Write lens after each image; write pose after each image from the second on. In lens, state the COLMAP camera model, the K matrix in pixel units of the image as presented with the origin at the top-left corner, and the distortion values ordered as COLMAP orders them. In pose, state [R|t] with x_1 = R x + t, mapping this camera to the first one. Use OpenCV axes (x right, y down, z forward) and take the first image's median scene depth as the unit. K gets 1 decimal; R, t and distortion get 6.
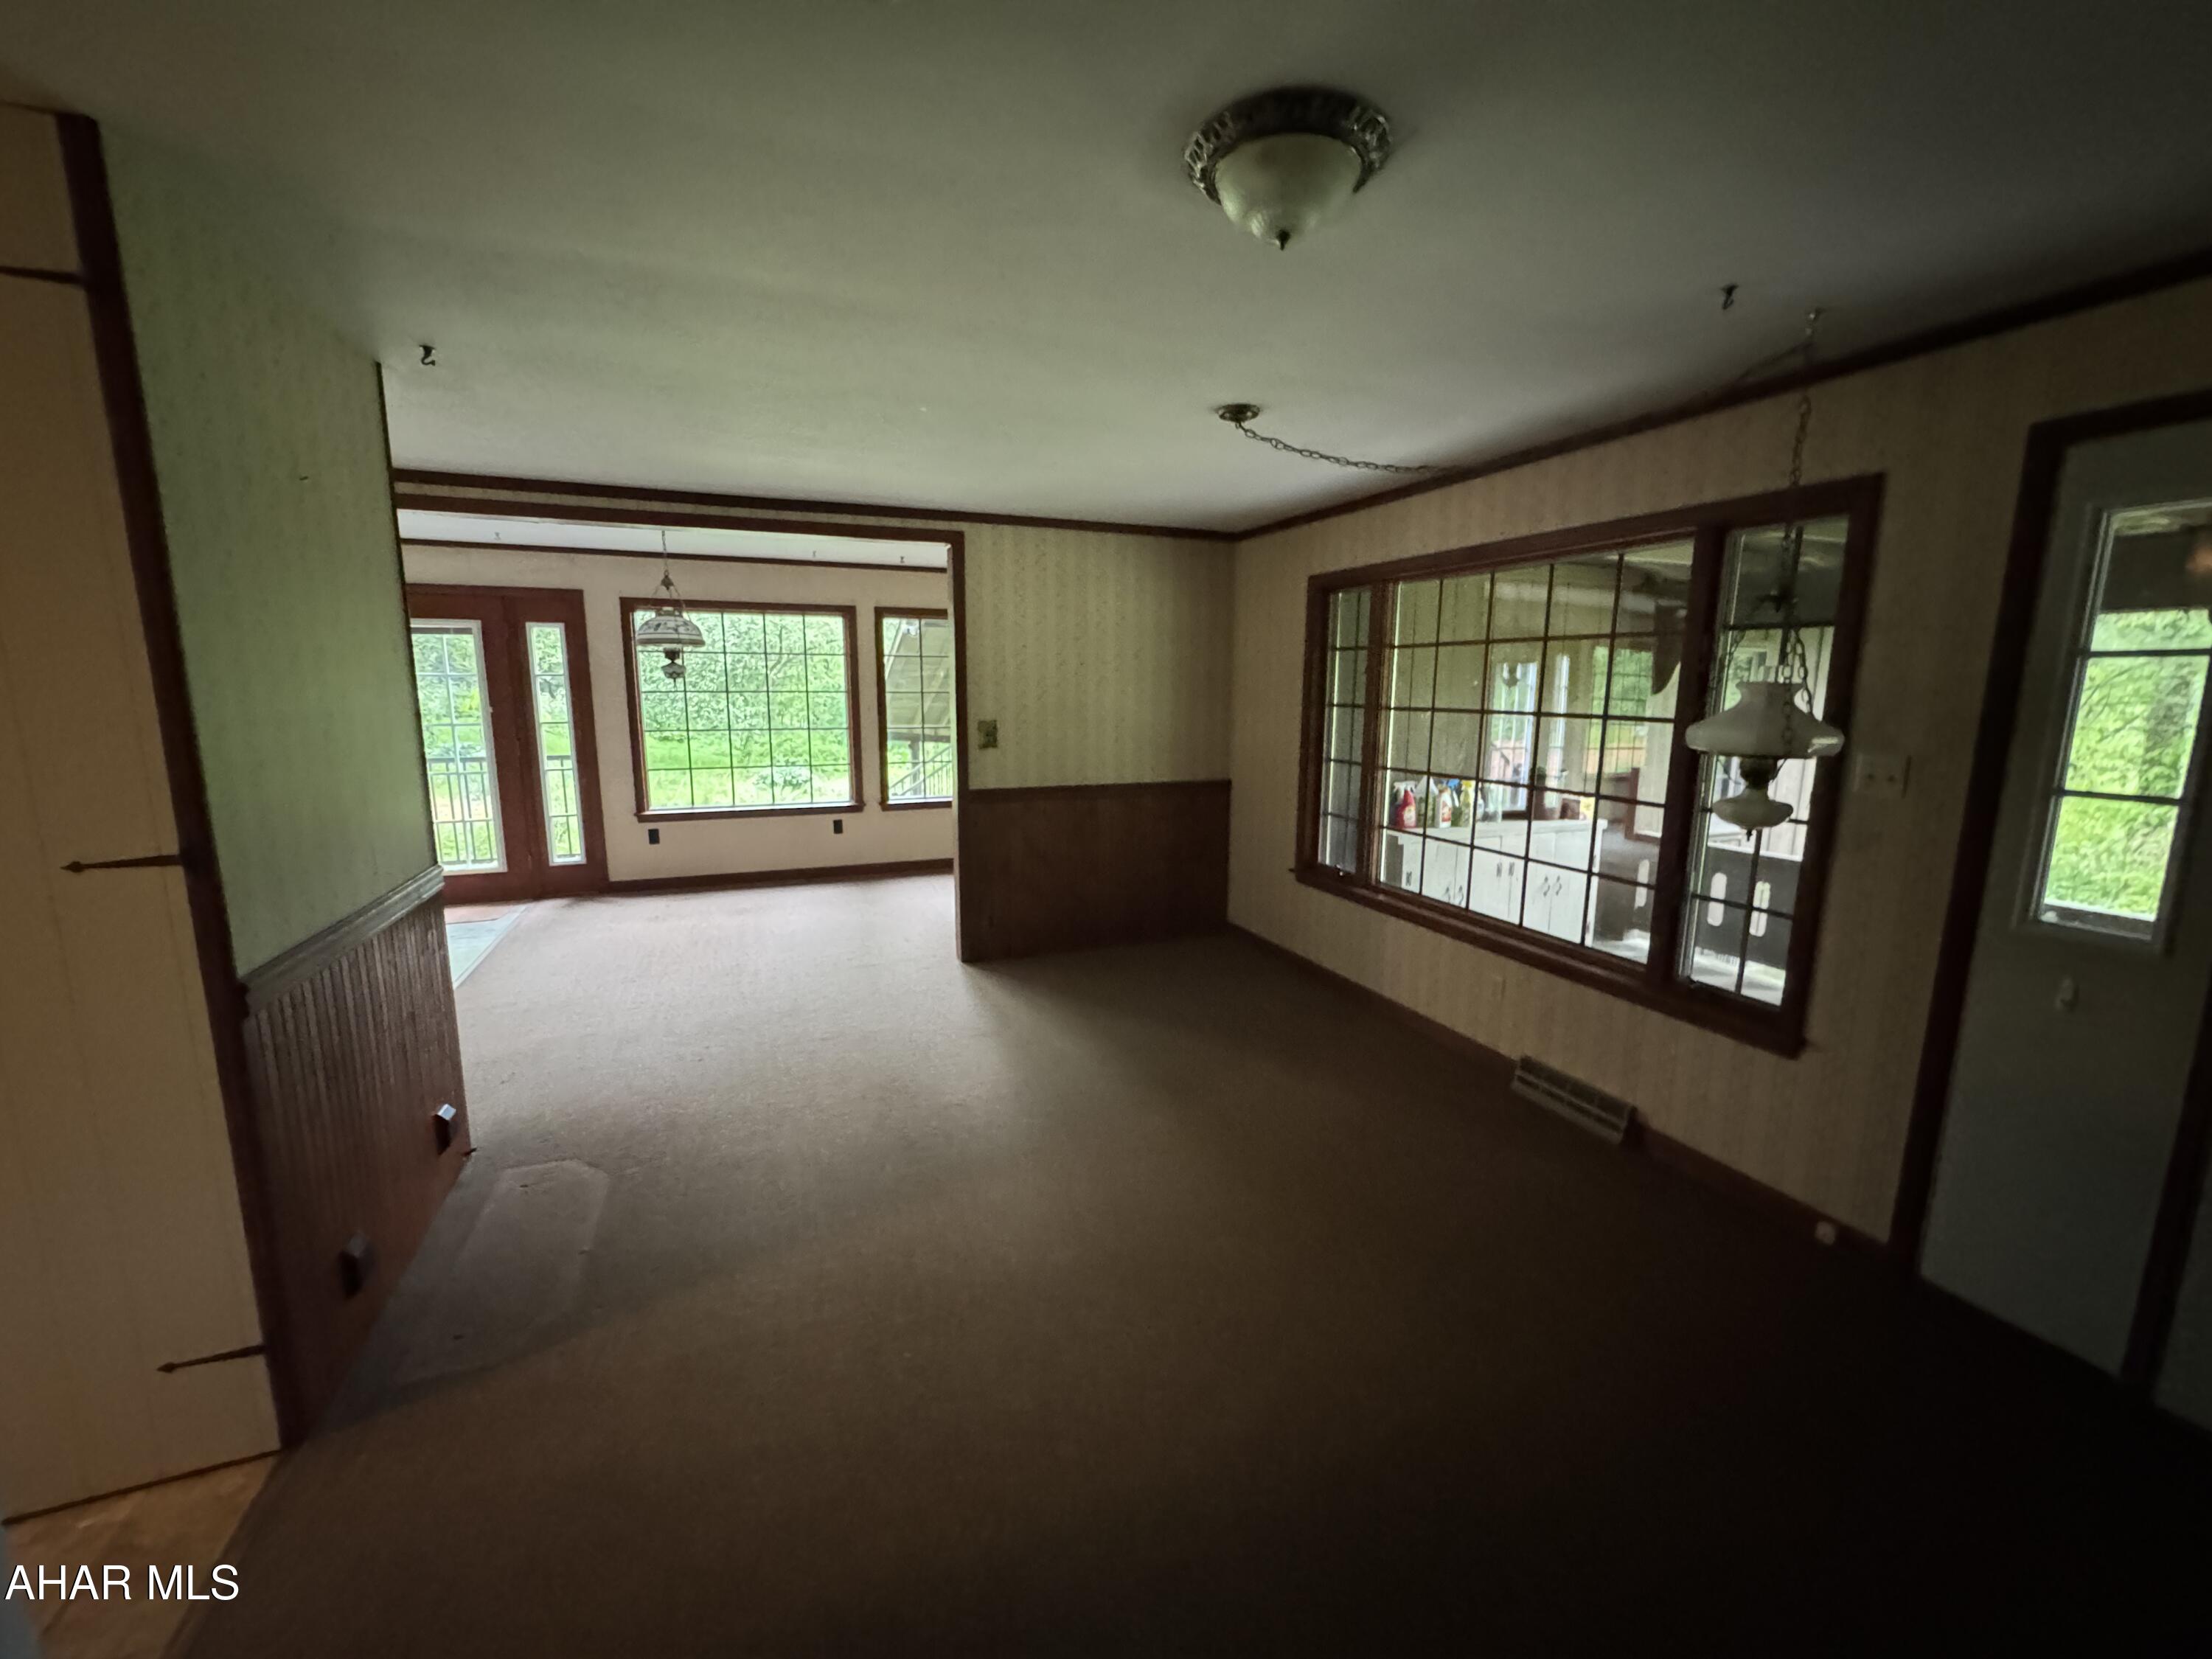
lens RADIAL K [[878.4, 0, 1106.0], [0, 878.4, 829.5], [0, 0, 1]] dist [-0.002839, -0.000743]
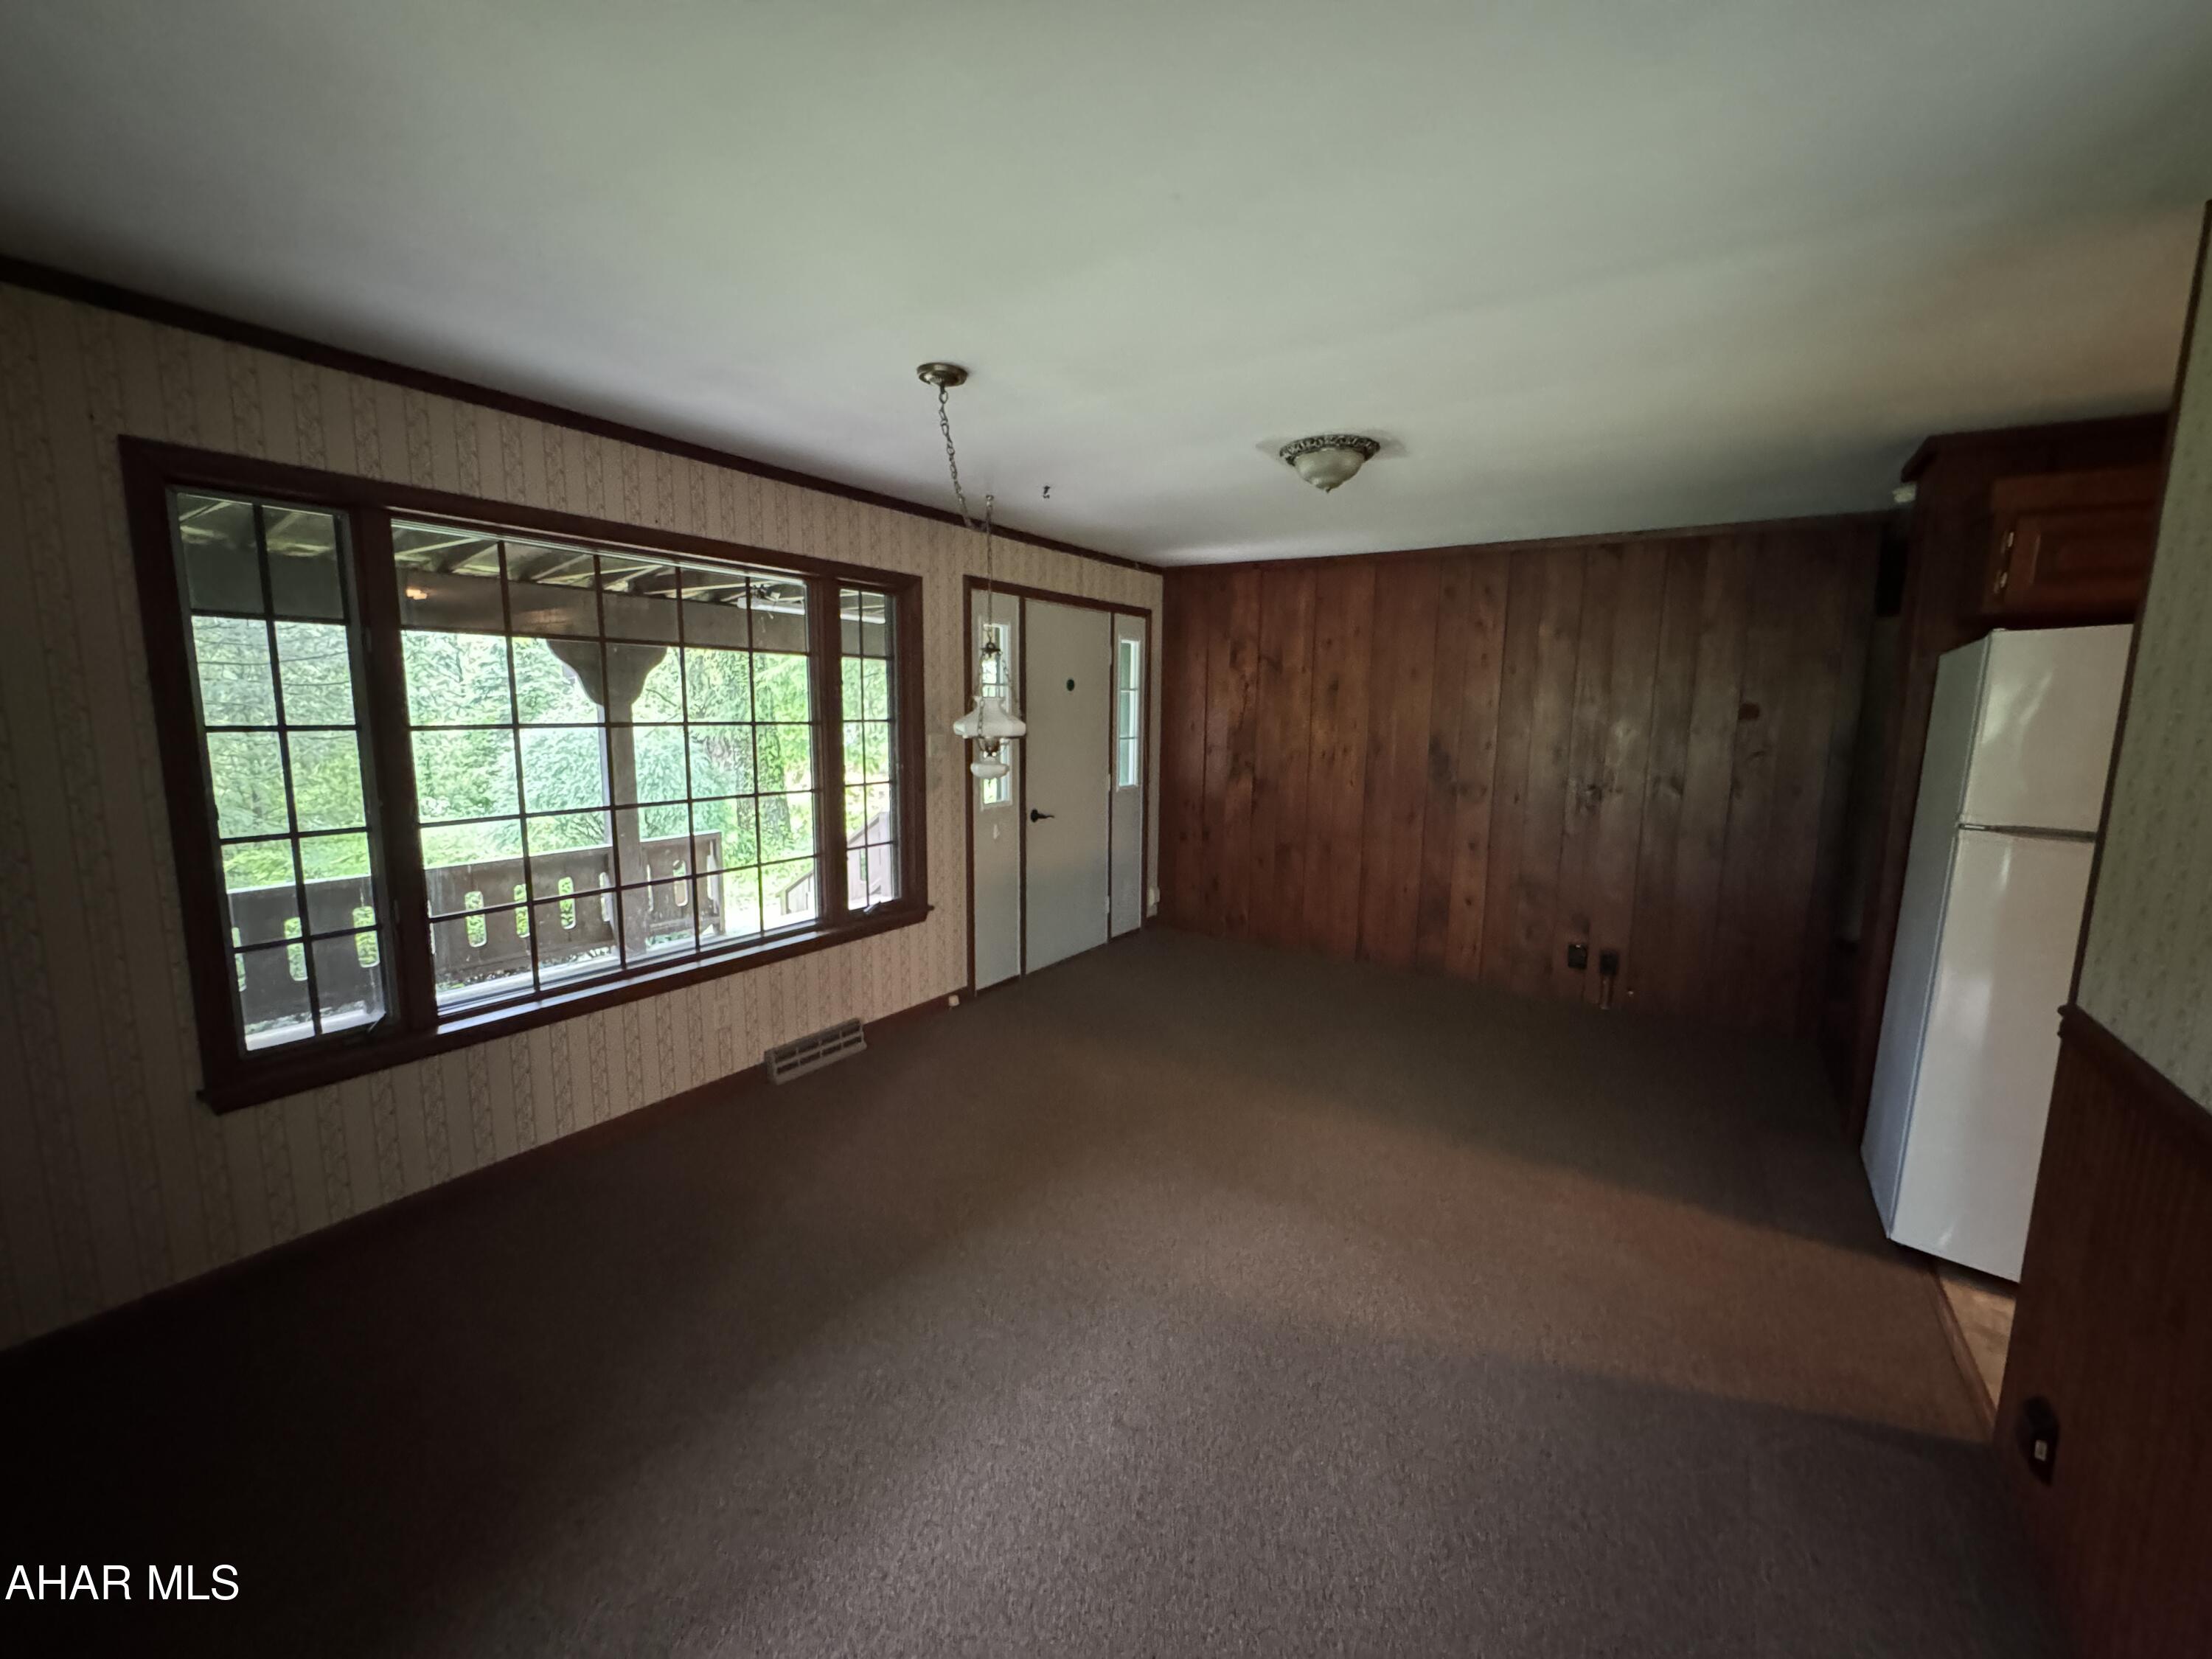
lens RADIAL K [[878.4, 0, 1106.0], [0, 878.4, 829.5], [0, 0, 1]] dist [-0.002839, -0.000743]
pose [[-0.565754, -0.135324, 0.813394, -0.609421], [0.115208, 0.963793, 0.240479, -0.217370], [-0.816486, 0.229762, -0.529680, 1.277827]]
